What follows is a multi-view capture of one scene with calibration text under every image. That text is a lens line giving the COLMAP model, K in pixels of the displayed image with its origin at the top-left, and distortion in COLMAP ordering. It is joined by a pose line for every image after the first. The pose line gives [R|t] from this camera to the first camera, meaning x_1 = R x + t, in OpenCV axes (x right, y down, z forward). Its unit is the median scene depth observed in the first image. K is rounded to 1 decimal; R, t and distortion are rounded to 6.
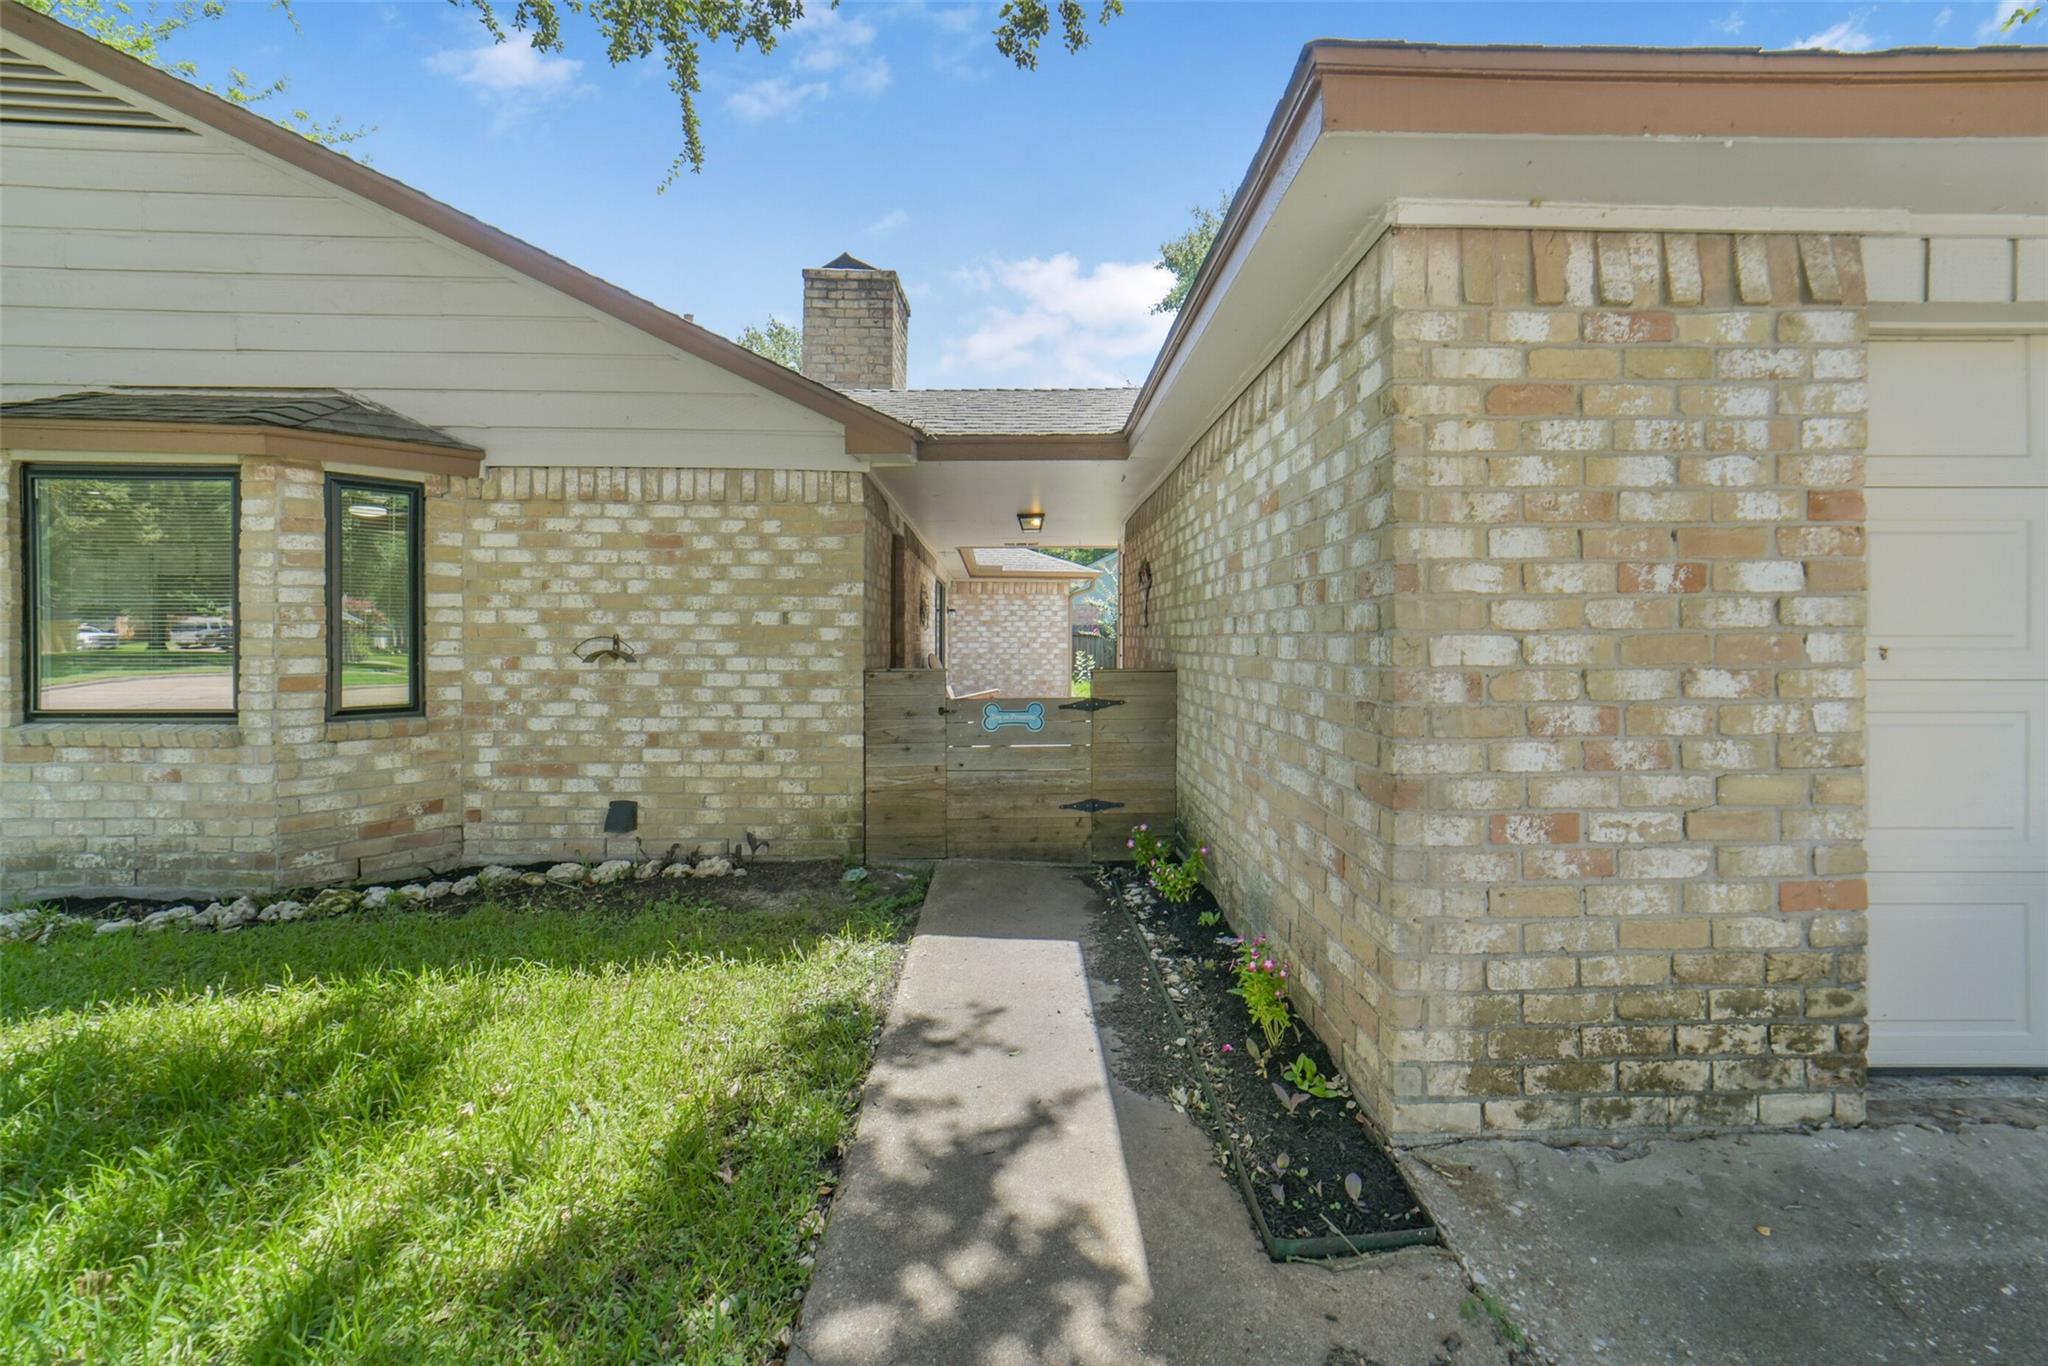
lens RADIAL K [[831.0, 0, 1018.1], [0, 831.0, 639.0], [0, 0, 1]] dist [-0.016234, 0.000037]
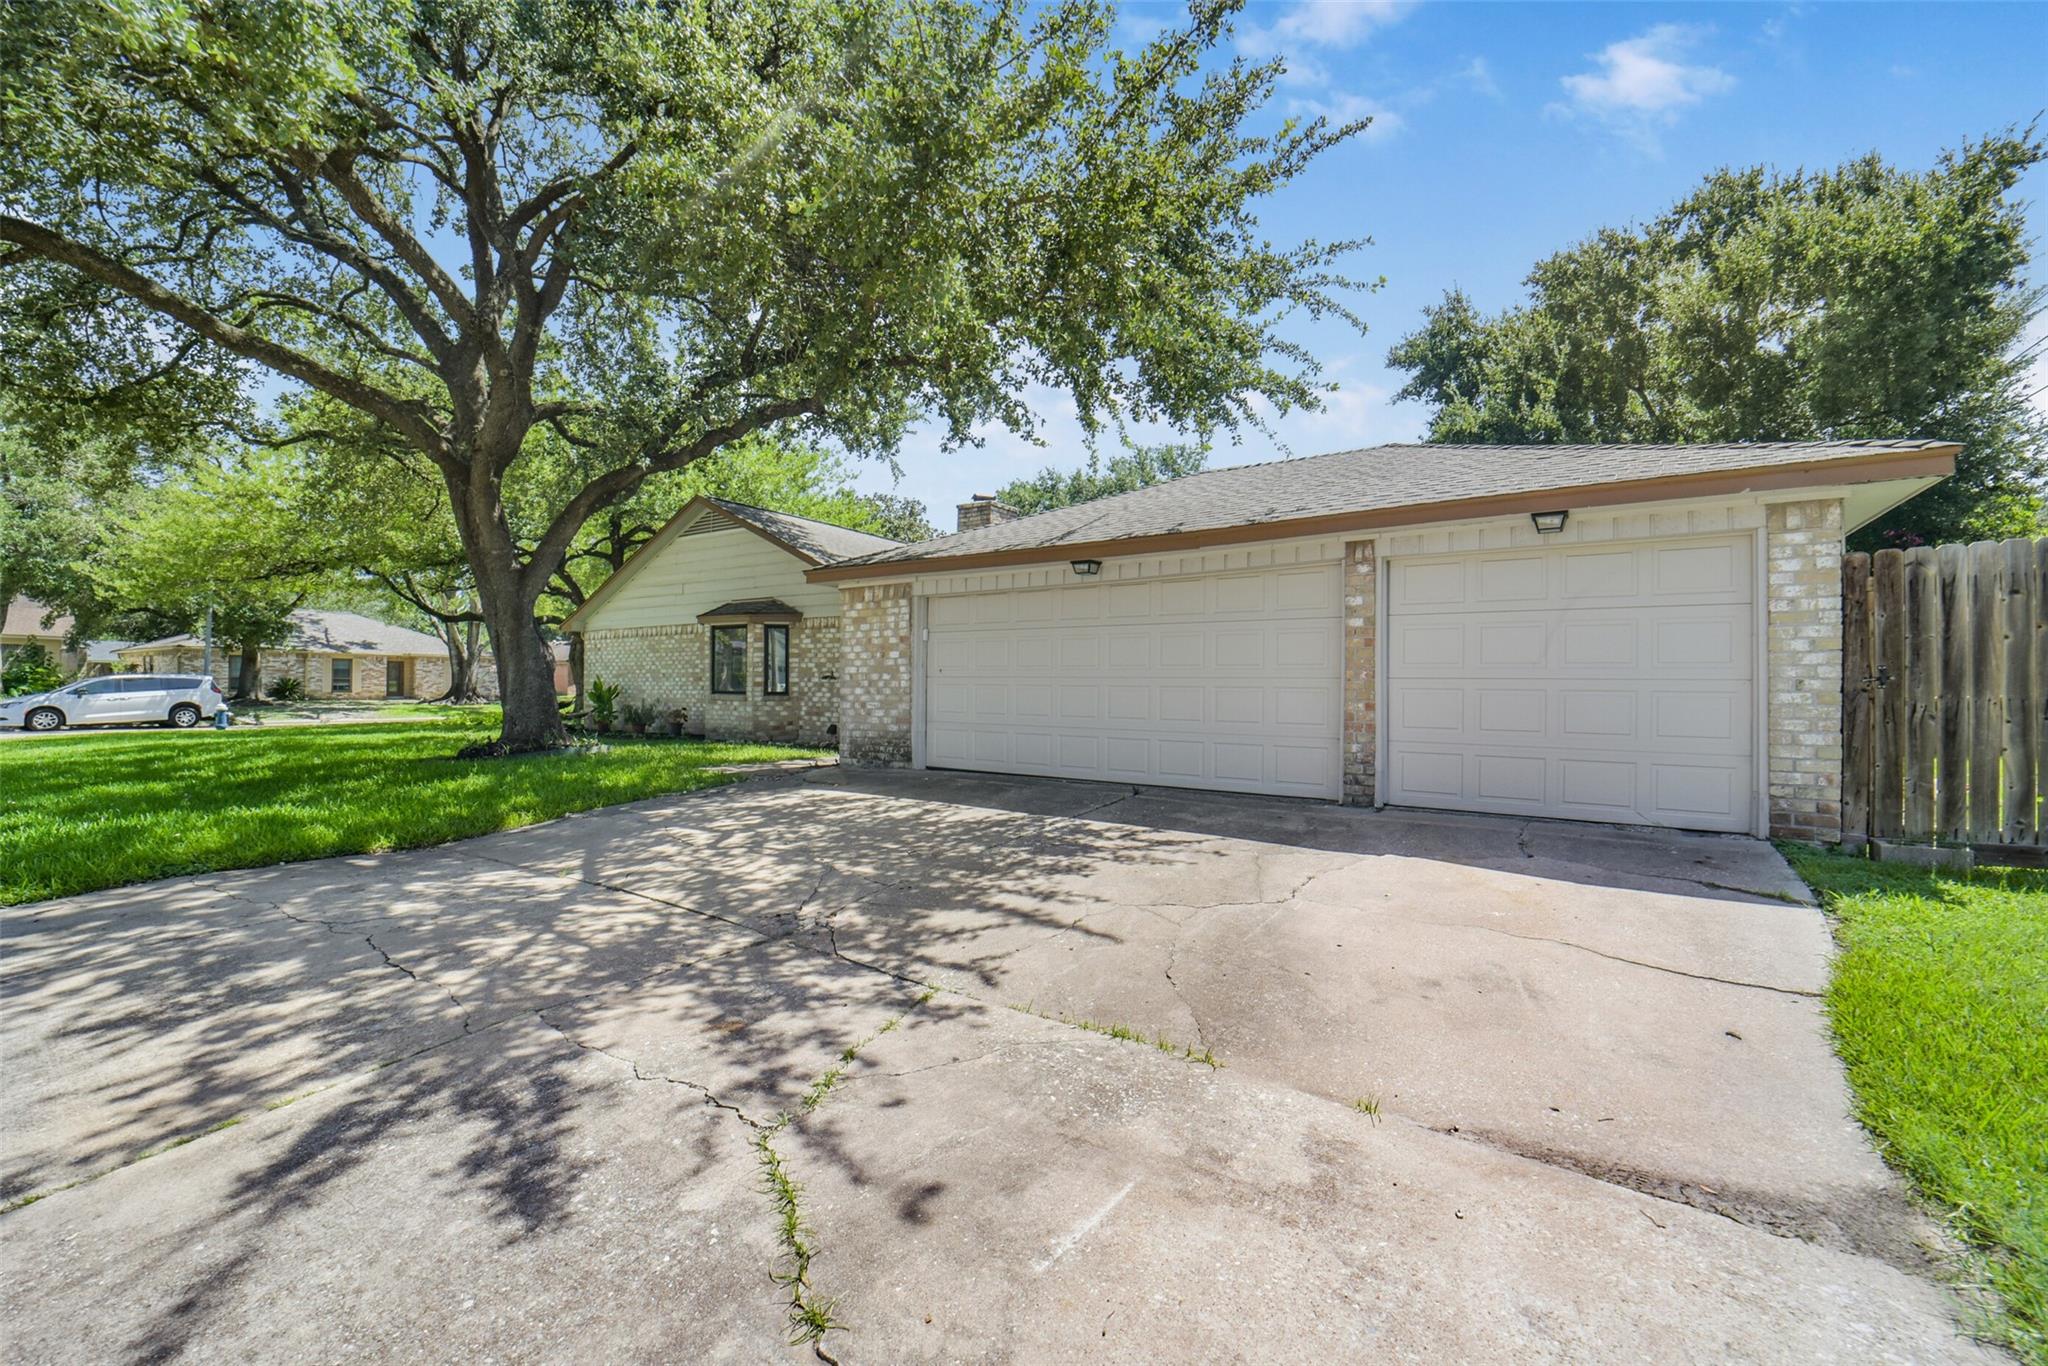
lens RADIAL K [[819.4, 0, 1042.7], [0, 819.4, 672.7], [0, 0, 1]] dist [-0.026591, 0.000480]
pose [[0.824185, -0.004394, -0.566303, 4.389700], [-0.002642, 0.999929, -0.011603, 0.086176], [0.566314, 0.011059, 0.824115, -2.498410]]
